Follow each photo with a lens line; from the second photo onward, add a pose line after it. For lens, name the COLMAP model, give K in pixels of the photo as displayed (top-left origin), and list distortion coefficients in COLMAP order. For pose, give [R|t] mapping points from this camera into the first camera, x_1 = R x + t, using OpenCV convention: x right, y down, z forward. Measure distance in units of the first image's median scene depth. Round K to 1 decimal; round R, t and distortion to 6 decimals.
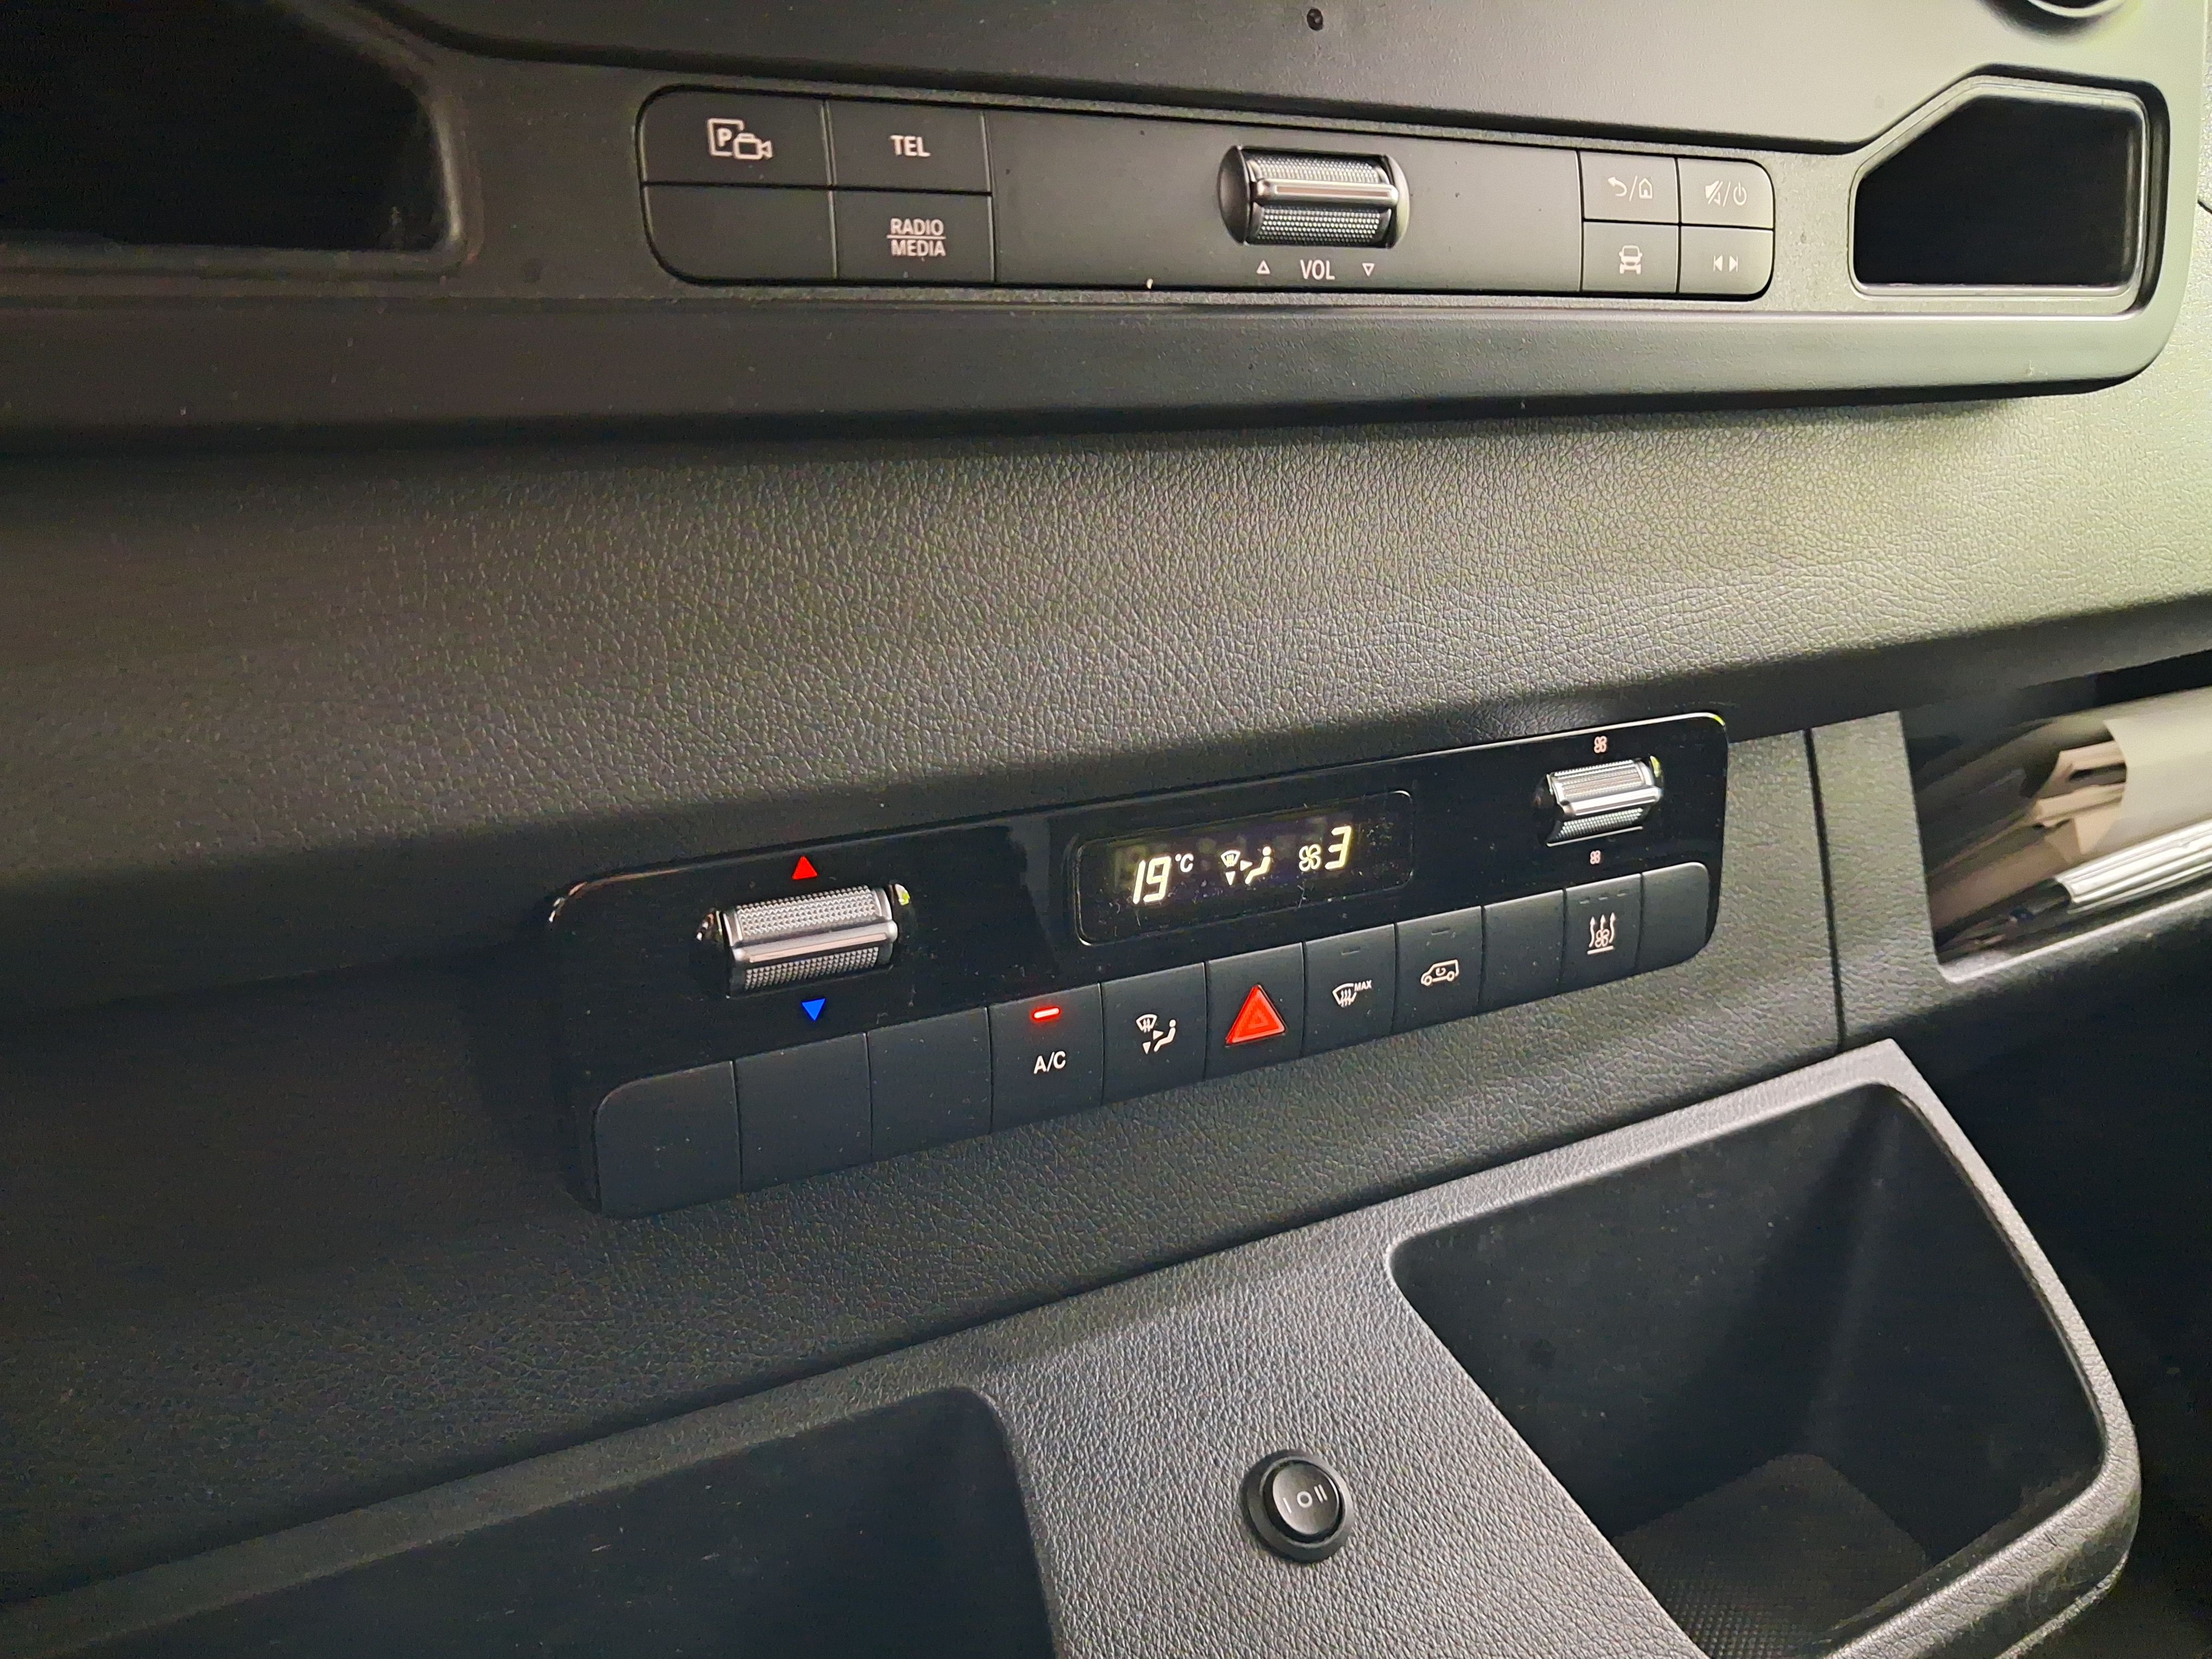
lens RADIAL K [[1805.4, 0, 1091.2], [0, 1805.4, 851.2], [0, 0, 1]] dist [-0.021662, -0.029100]
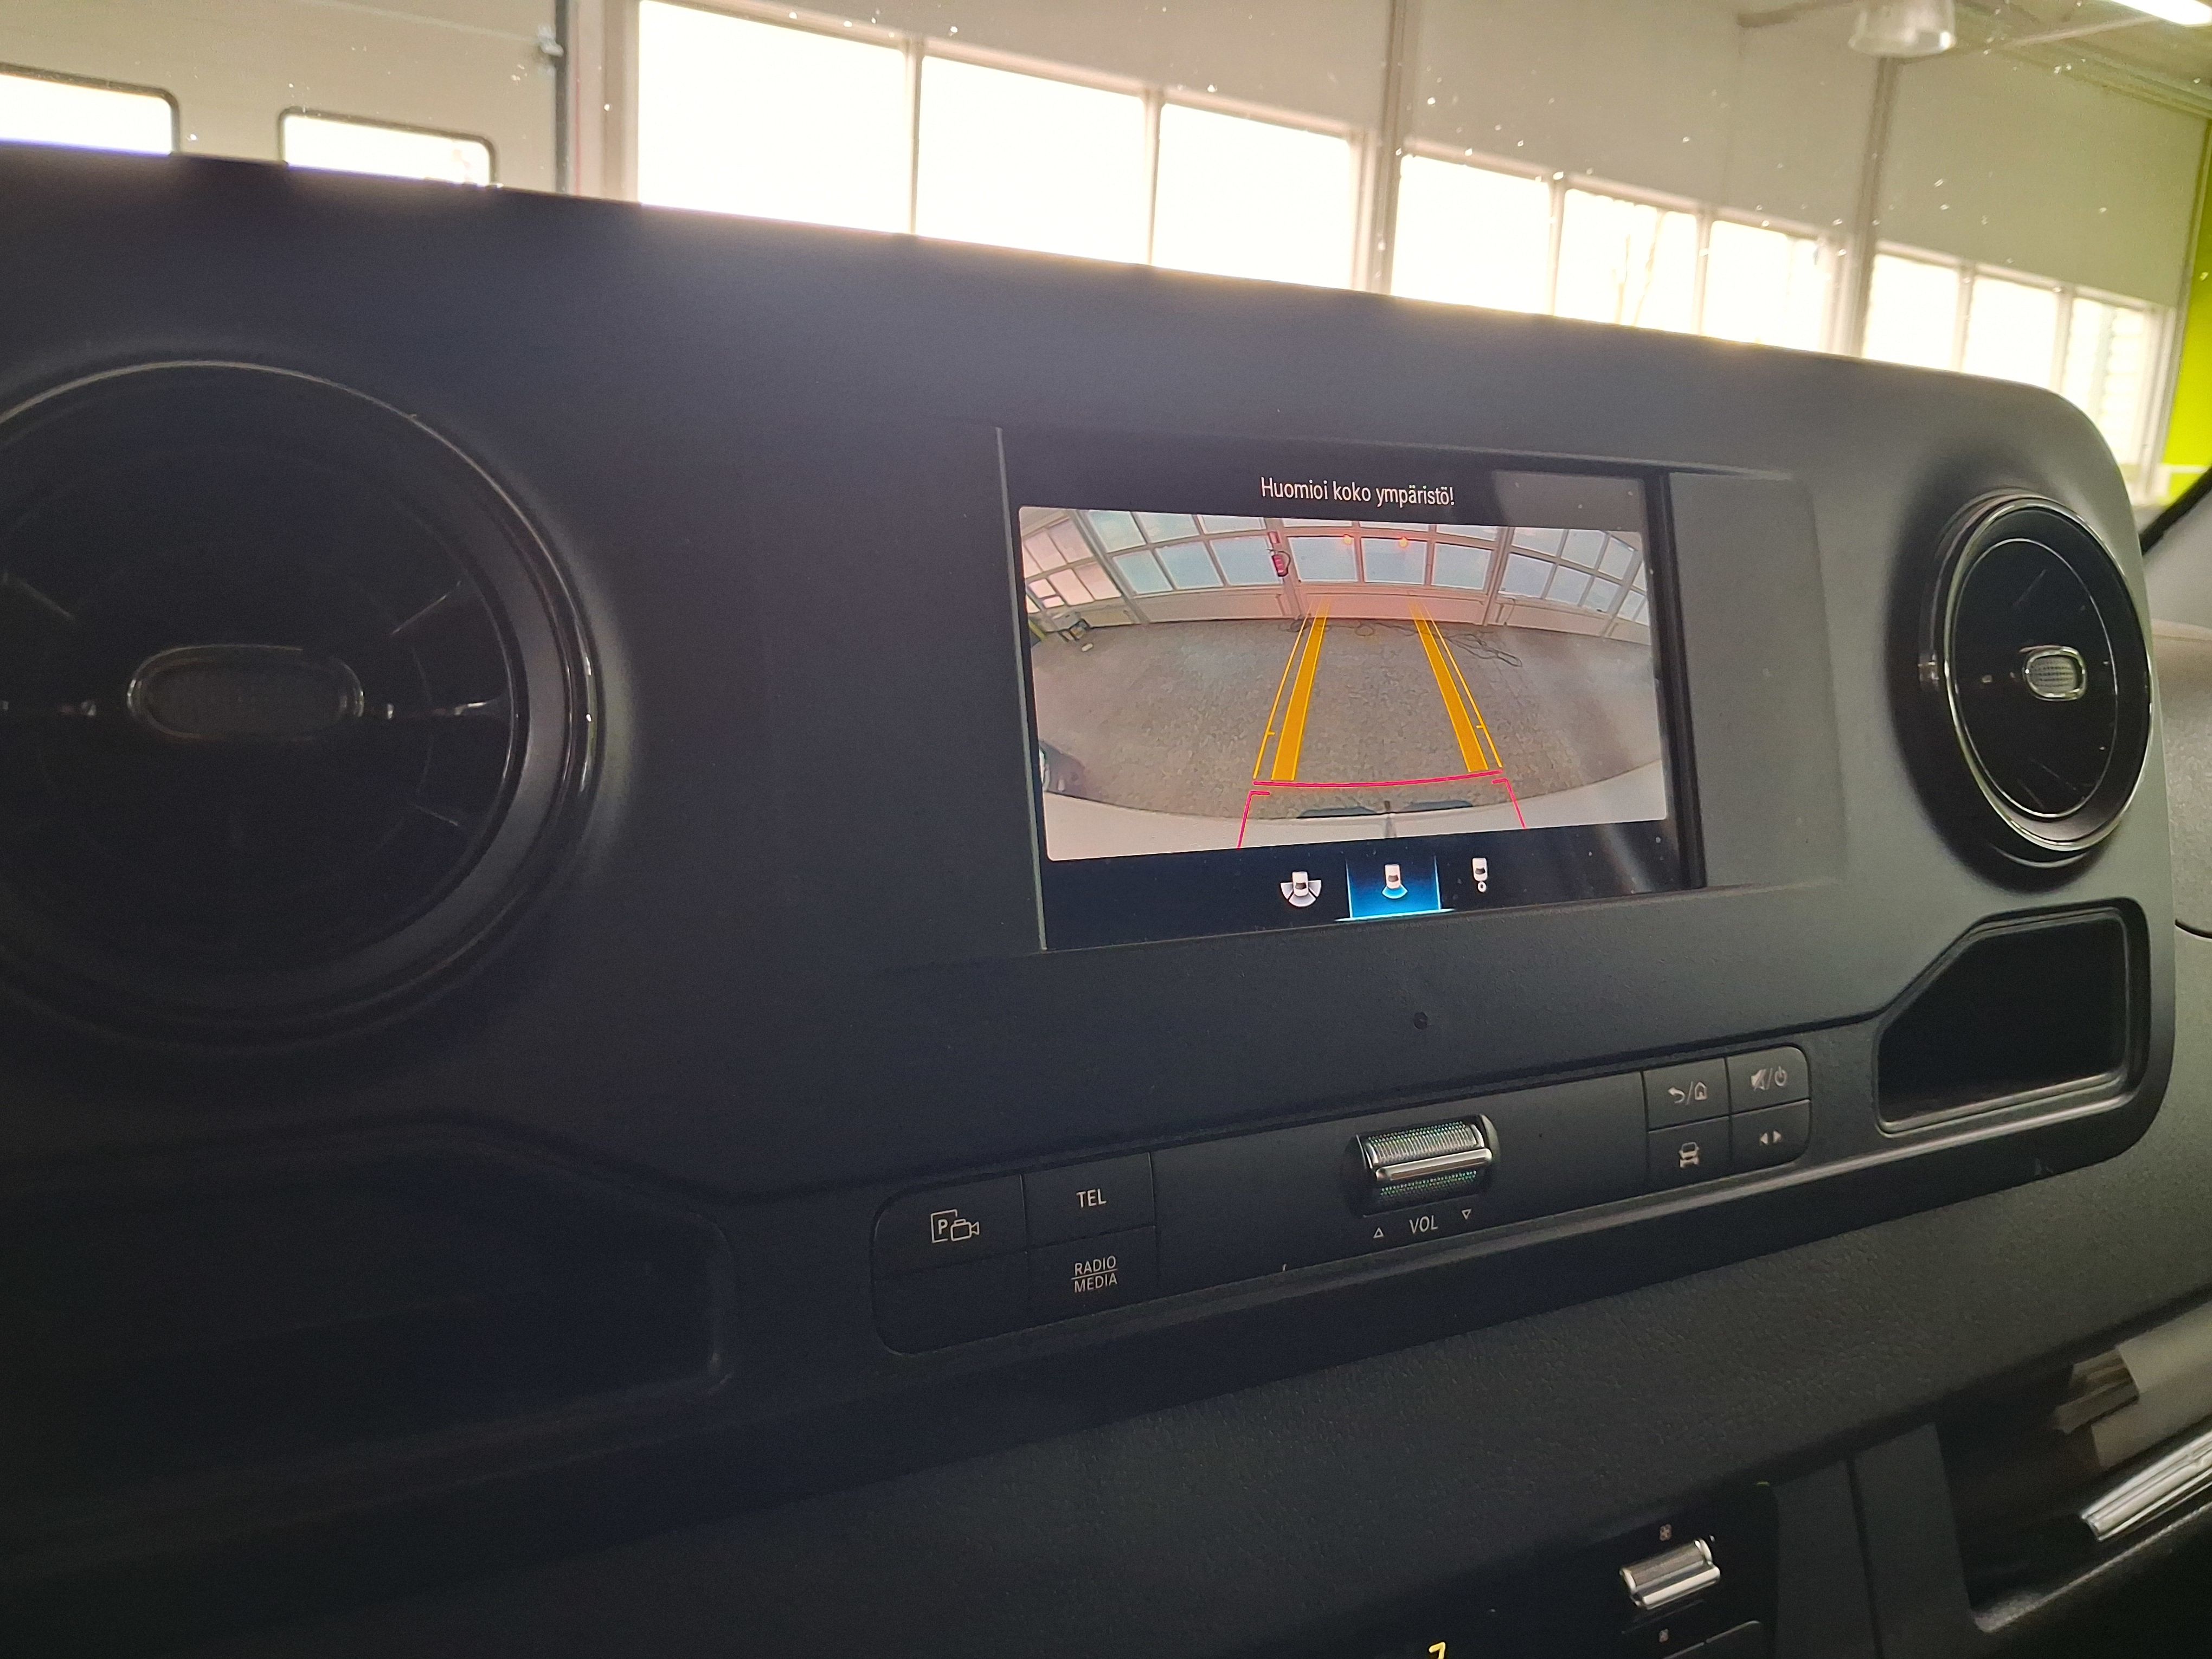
lens RADIAL K [[1805.4, 0, 1108.7], [0, 1805.4, 832.9], [0, 0, 1]] dist [-0.021662, -0.029100]
pose [[0.999848, 0.013875, 0.010555, -0.076999], [-0.012013, 0.987101, -0.159649, -0.321469], [-0.012634, 0.159498, 0.987117, -0.143445]]
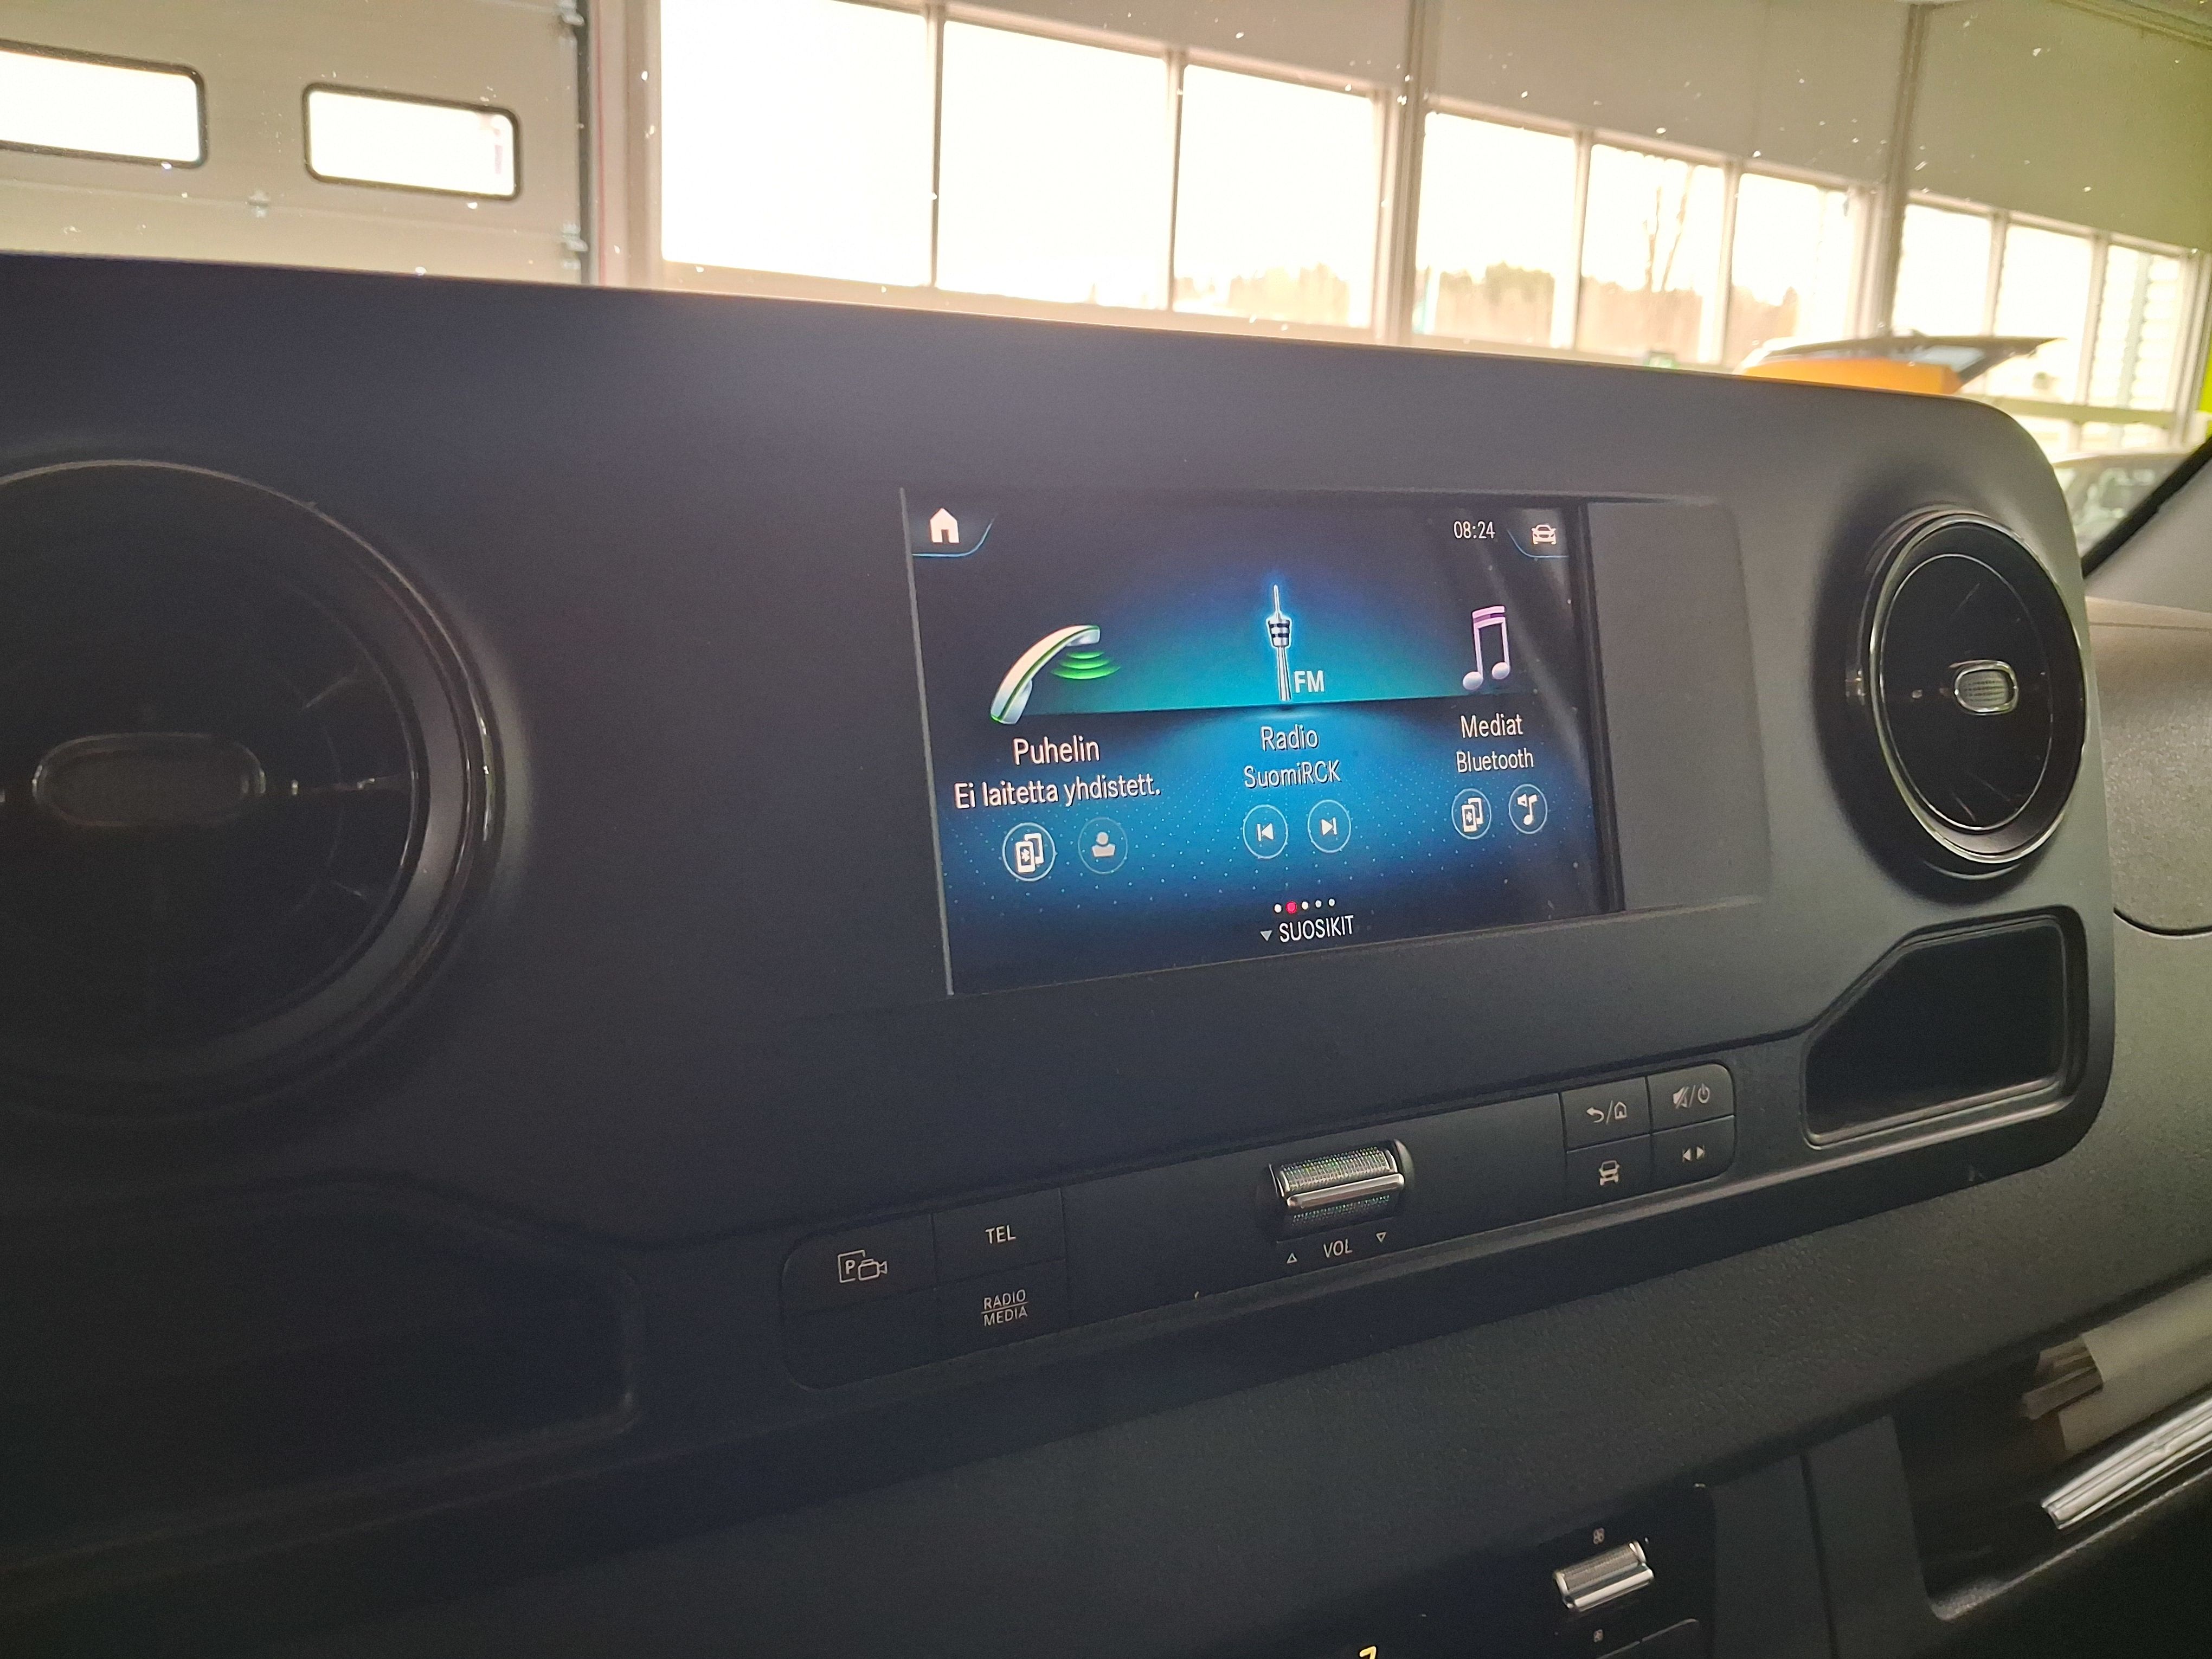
lens RADIAL K [[1805.4, 0, 1122.0], [0, 1805.4, 816.7], [0, 0, 1]] dist [-0.021662, -0.029100]
pose [[0.999994, 0.002742, -0.001976, -0.012557], [-0.003003, 0.989158, -0.146825, -0.360053], [0.001552, 0.146830, 0.989160, -0.175737]]
